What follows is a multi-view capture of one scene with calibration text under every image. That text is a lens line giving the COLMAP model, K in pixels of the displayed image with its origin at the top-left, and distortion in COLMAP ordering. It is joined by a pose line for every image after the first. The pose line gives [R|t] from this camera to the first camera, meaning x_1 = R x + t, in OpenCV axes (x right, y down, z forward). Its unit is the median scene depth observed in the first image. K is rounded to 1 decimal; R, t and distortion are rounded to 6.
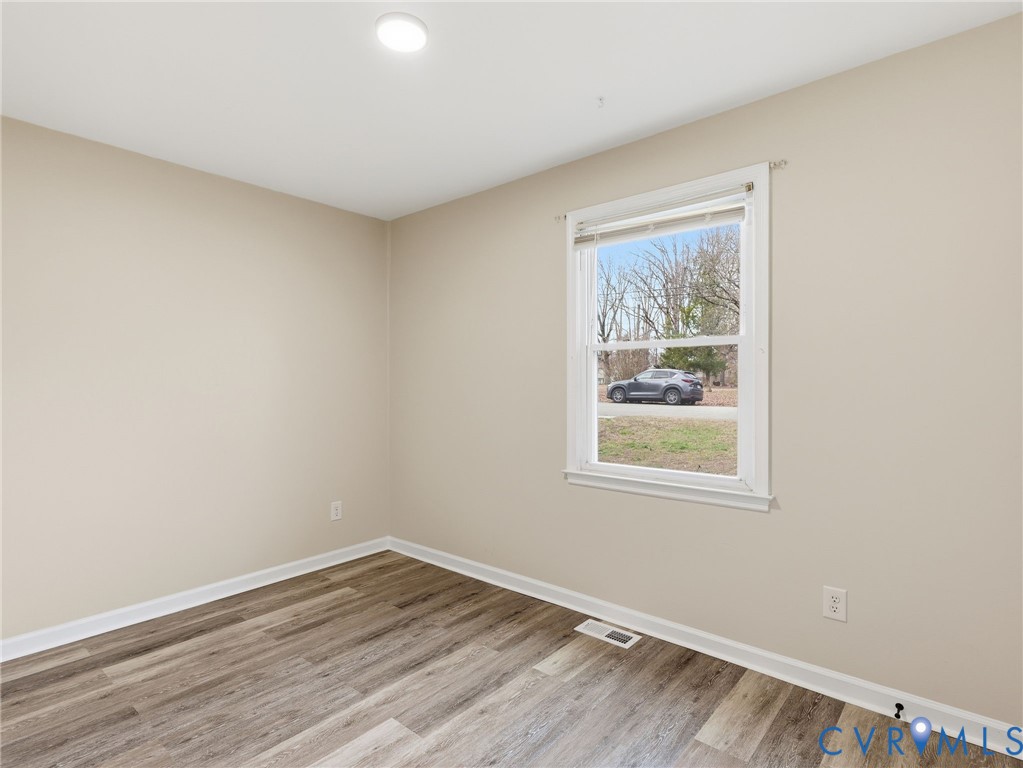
lens RADIAL K [[548.6, 0, 508.7], [0, 548.6, 394.2], [0, 0, 1]] dist [0.001469, 0.000333]
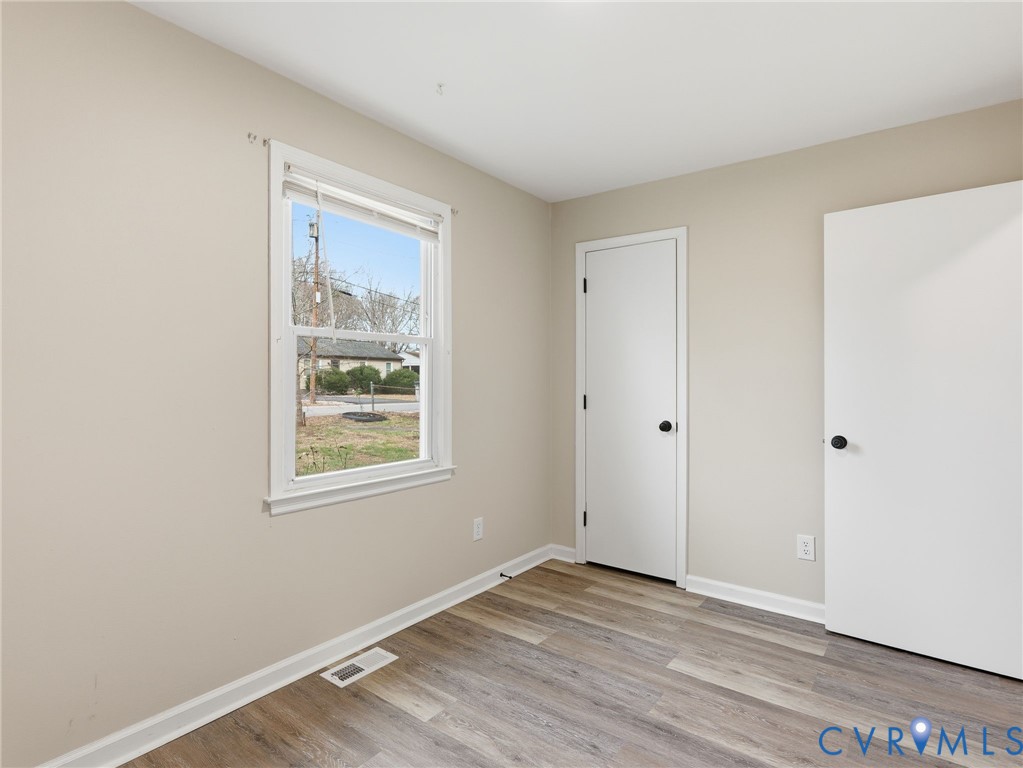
lens RADIAL K [[550.9, 0, 506.8], [0, 550.9, 384.7], [0, 0, 1]] dist [-0.002214, -0.000165]
pose [[-0.081529, -0.013839, 0.996575, -0.797503], [0.012082, 0.999816, 0.014872, -0.022685], [-0.996598, 0.013254, -0.081347, 0.949734]]
